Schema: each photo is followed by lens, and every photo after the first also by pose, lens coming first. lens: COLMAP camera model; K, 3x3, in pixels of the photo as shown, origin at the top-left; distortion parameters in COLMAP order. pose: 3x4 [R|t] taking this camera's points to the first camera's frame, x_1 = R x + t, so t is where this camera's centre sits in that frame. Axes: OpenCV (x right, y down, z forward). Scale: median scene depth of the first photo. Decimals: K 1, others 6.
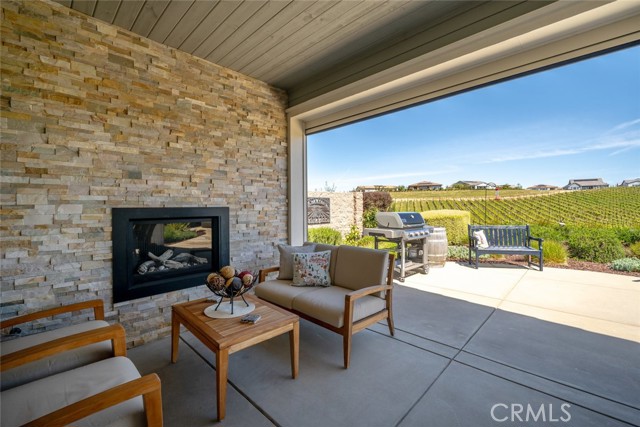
lens RADIAL K [[276.9, 0, 320.9], [0, 276.9, 208.5], [0, 0, 1]] dist [-0.008633, -0.000102]
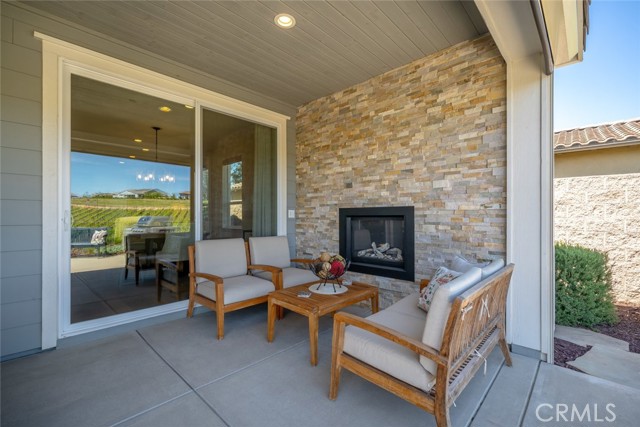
lens RADIAL K [[282.8, 0, 318.5], [0, 282.8, 215.1], [0, 0, 1]] dist [0.001777, 0.000092]
pose [[-0.005825, 0.003156, -0.999978, 0.665447], [-0.005695, 0.999979, 0.003189, 0.025223], [0.999967, 0.005713, -0.005807, 0.696817]]
